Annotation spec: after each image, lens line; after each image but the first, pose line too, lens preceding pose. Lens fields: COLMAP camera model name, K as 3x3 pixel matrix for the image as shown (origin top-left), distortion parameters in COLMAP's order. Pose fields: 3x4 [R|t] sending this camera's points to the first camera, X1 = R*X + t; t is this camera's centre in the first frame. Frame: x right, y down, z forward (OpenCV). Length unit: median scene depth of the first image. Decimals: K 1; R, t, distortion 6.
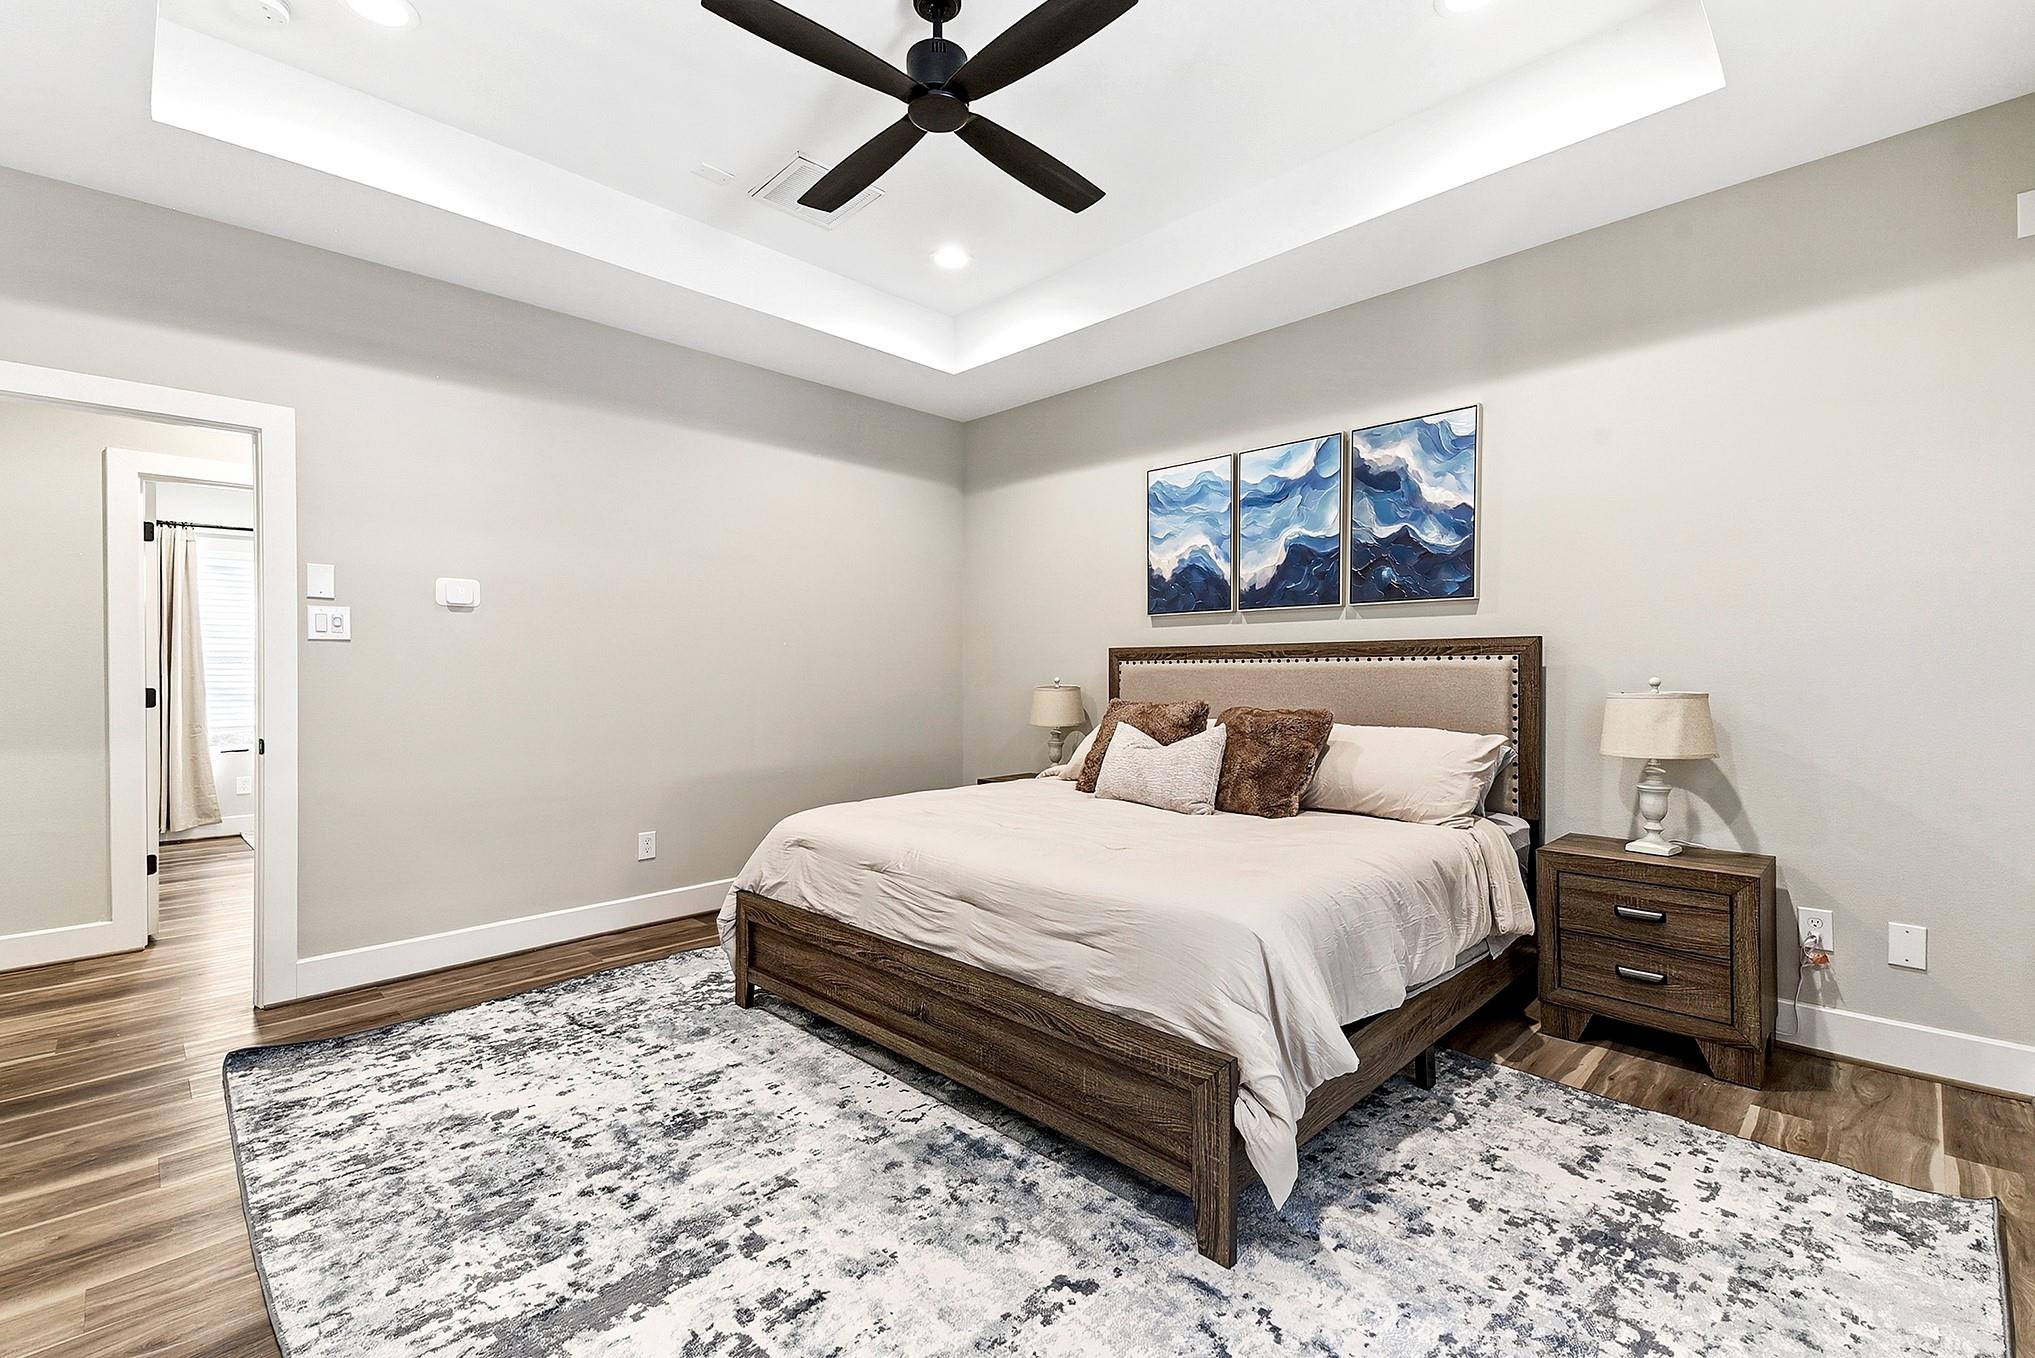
lens RADIAL K [[870.8, 0, 1018.6], [0, 870.8, 673.2], [0, 0, 1]] dist [0.045164, -0.013484]
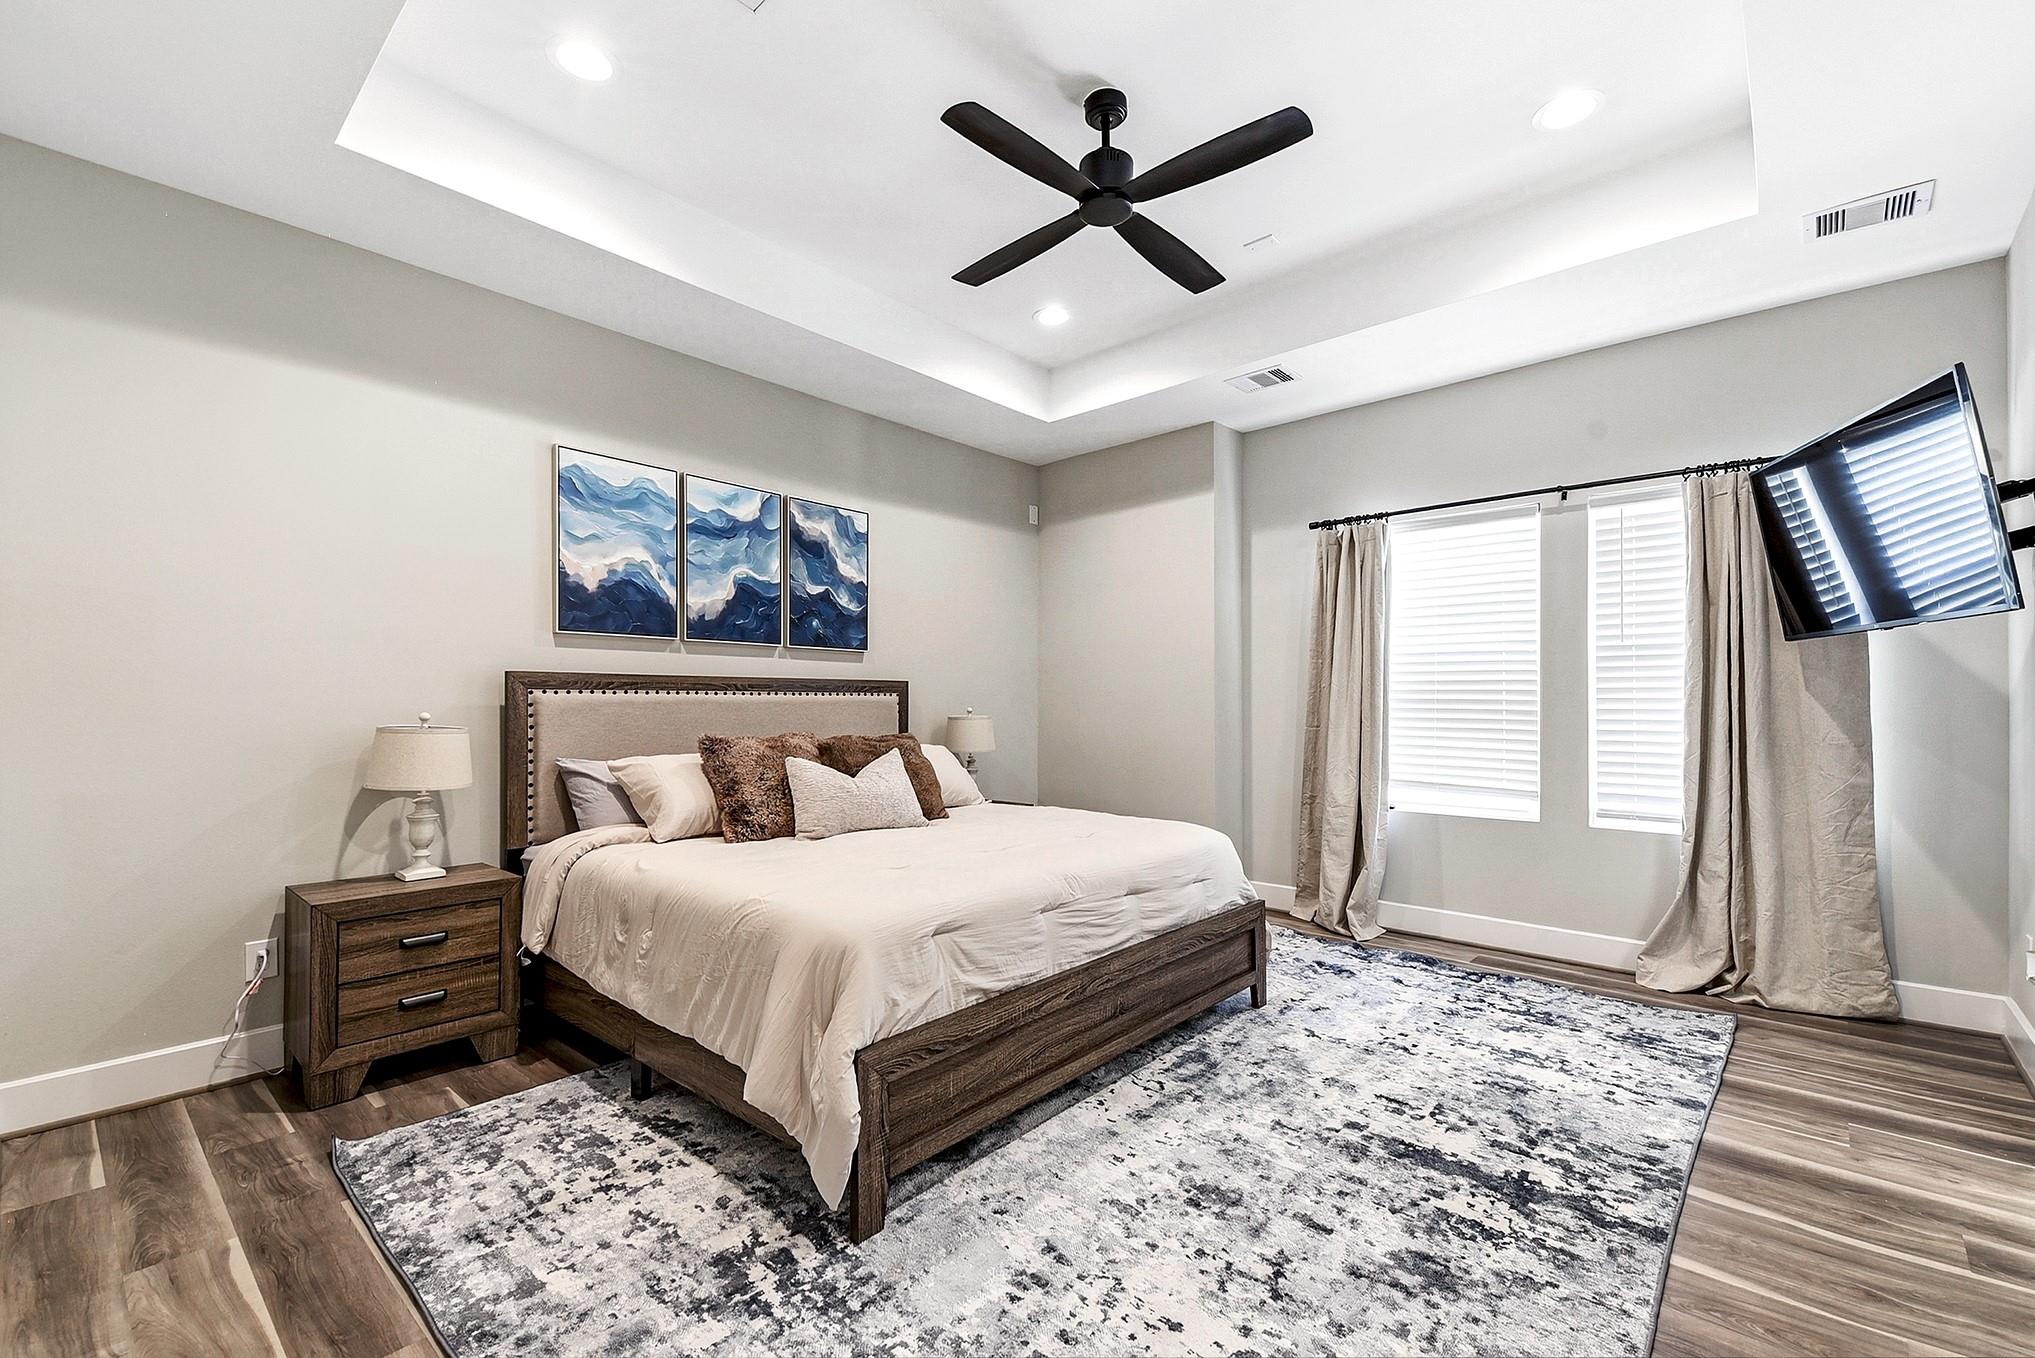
lens RADIAL K [[870.8, 0, 1011.8], [0, 870.8, 693.1], [0, 0, 1]] dist [0.045164, -0.013484]
pose [[-0.048116, 0.017659, 0.998686, -0.796996], [0.002535, 0.999843, -0.017557, 0.004469], [-0.998839, 0.001687, -0.048153, 0.776164]]
